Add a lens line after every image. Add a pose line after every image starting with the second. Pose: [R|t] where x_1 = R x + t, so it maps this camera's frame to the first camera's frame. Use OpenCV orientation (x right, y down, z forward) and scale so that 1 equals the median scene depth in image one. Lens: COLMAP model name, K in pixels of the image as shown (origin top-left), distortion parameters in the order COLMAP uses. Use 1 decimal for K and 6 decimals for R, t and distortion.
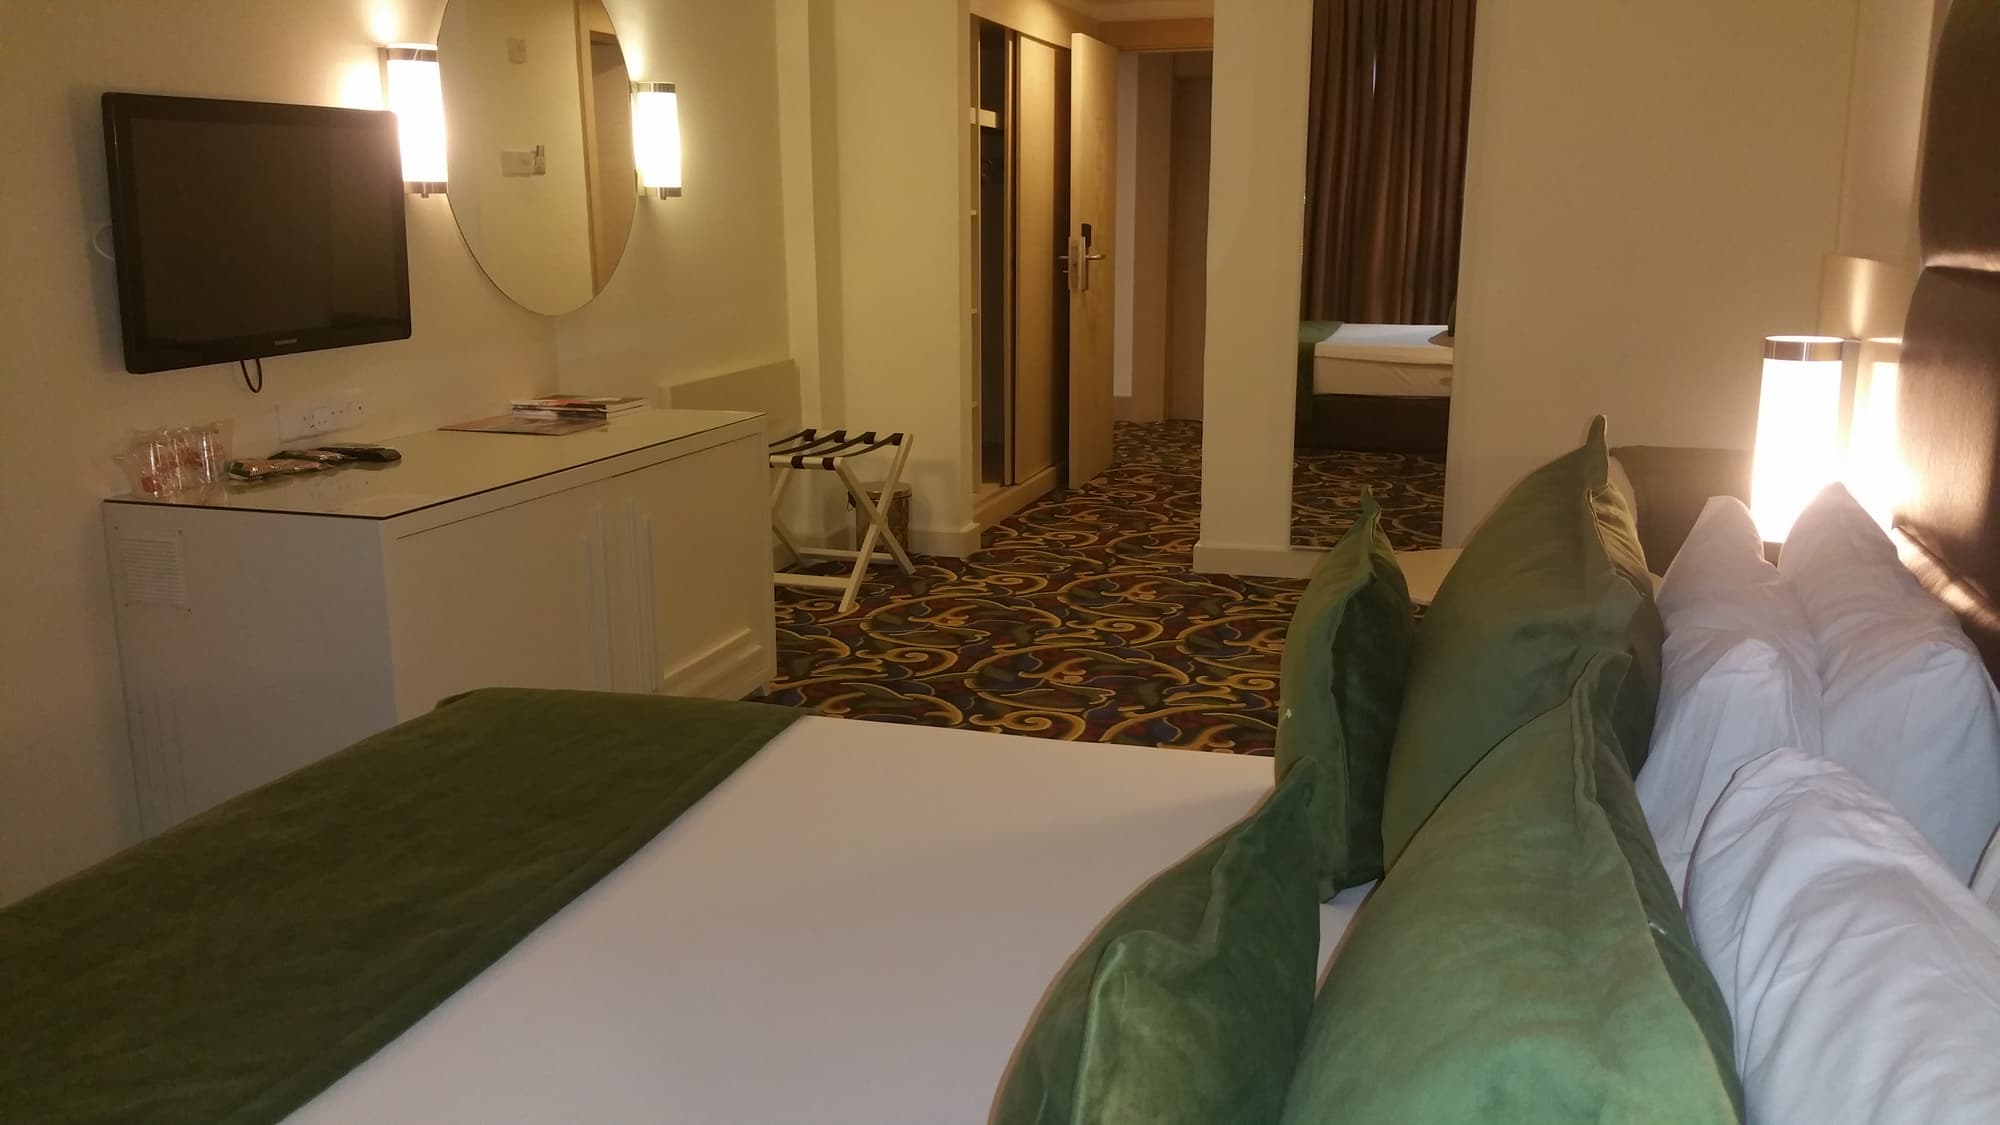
lens RADIAL K [[1604.9, 0, 1050.7], [0, 1604.9, 571.8], [0, 0, 1]] dist [0.090639, -0.201343]
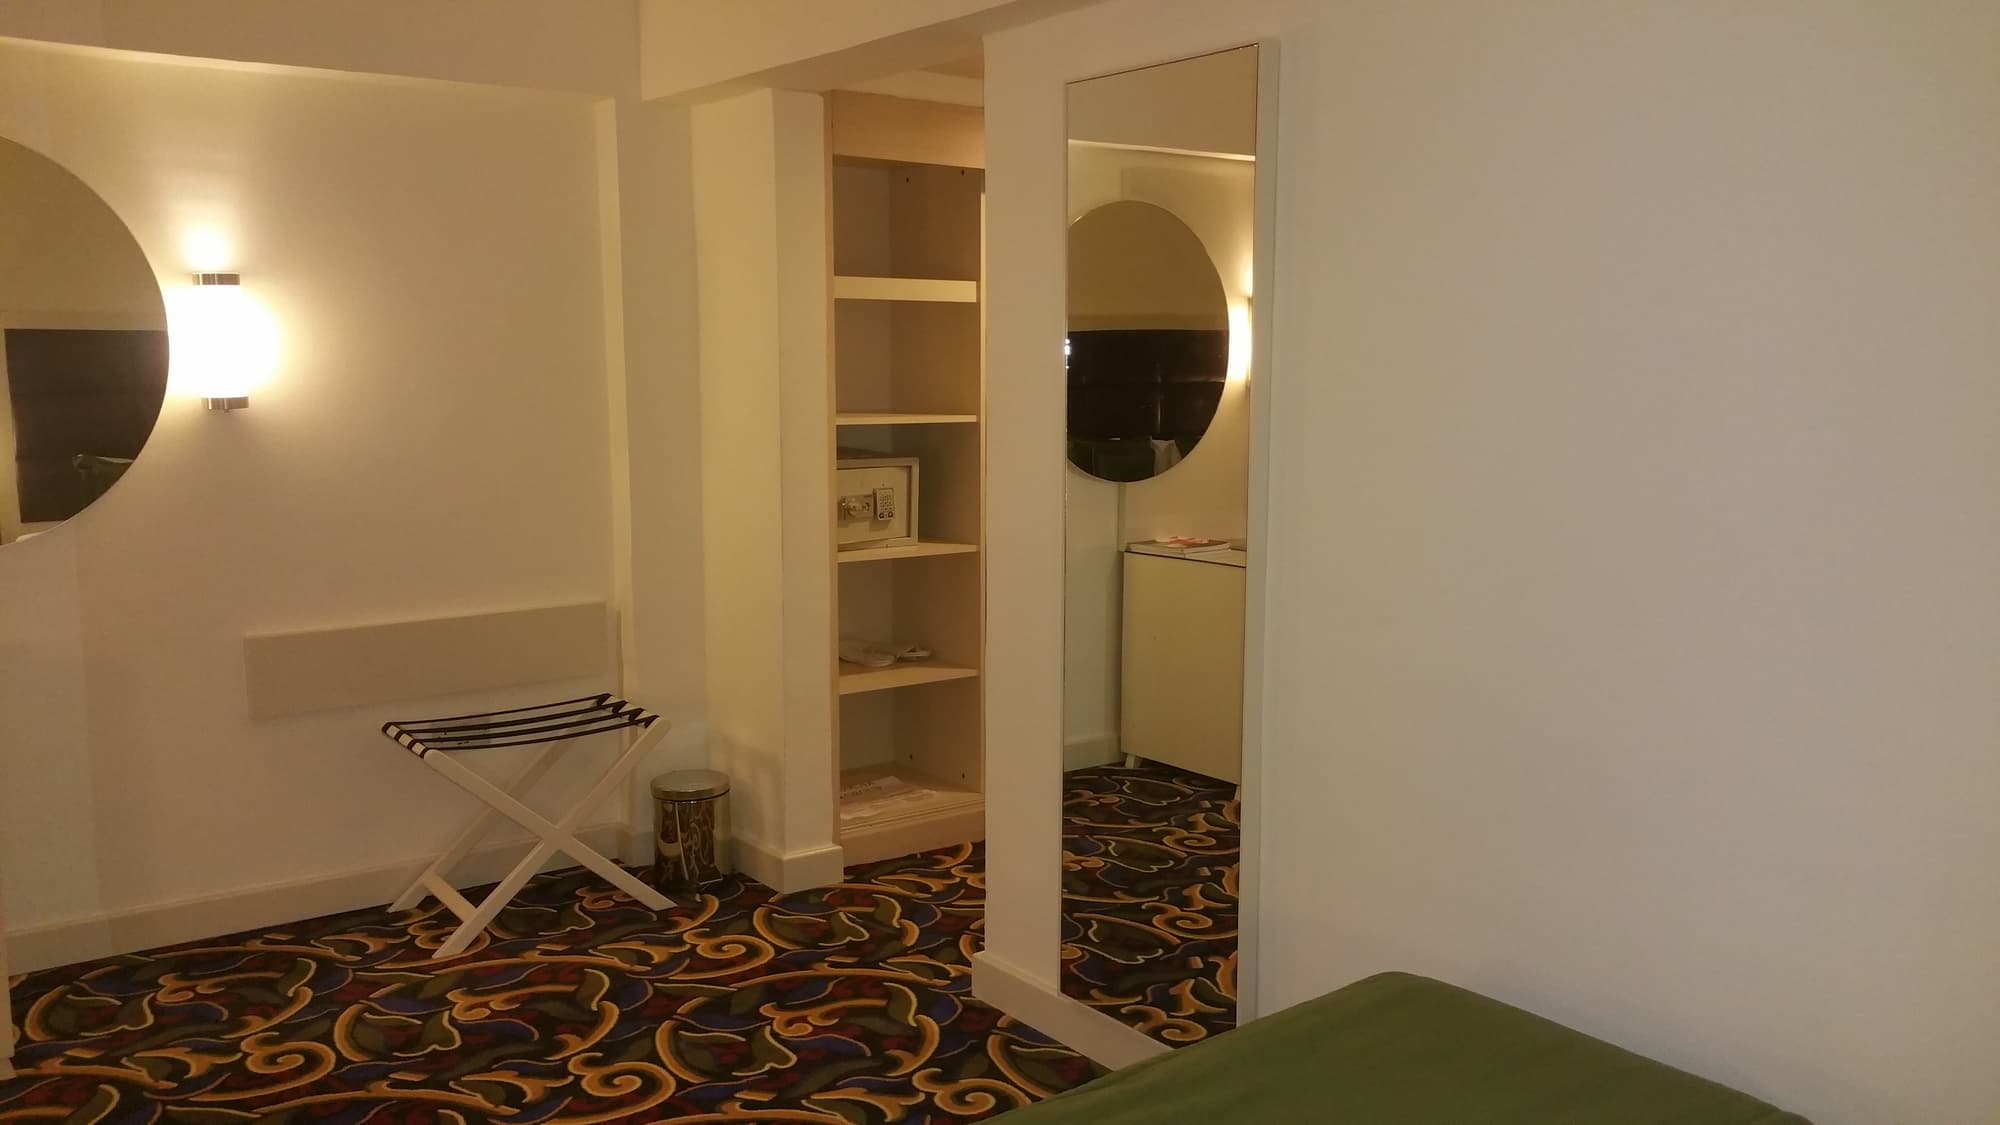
lens RADIAL K [[1604.9, 0, 1050.7], [0, 1604.9, 571.8], [0, 0, 1]] dist [0.090639, -0.201343]
pose [[0.810719, 0.082004, -0.579664, 0.537486], [-0.136029, 0.989428, -0.050279, -0.157406], [0.569413, 0.119613, 0.813303, 0.550539]]
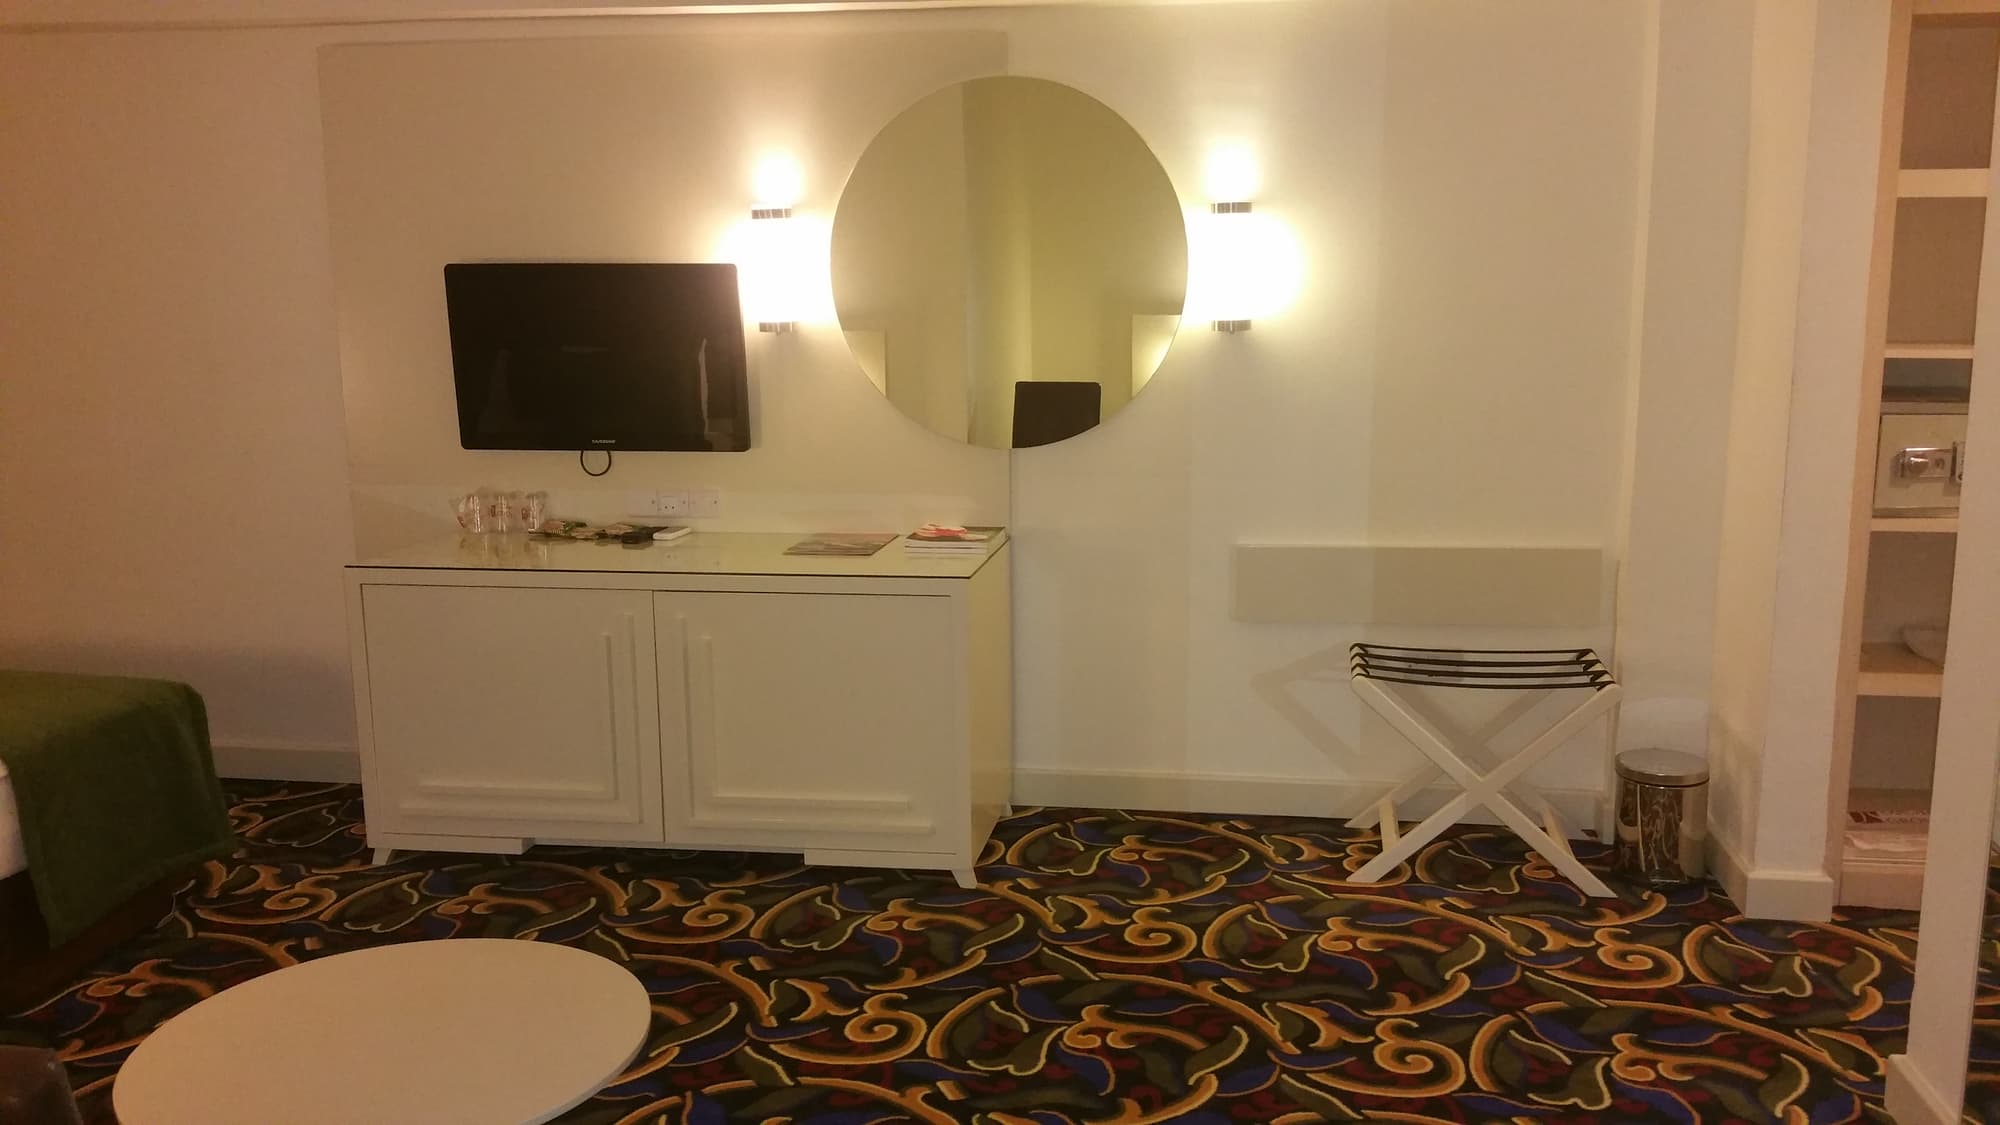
lens RADIAL K [[1621.0, 0, 1064.7], [0, 1621.0, 560.4], [0, 0, 1]] dist [0.135590, -0.312949]
pose [[0.149756, 0.166436, -0.974614, 0.582990], [-0.217855, 0.967059, 0.131670, -0.196243], [0.964423, 0.192606, 0.181082, 0.732122]]
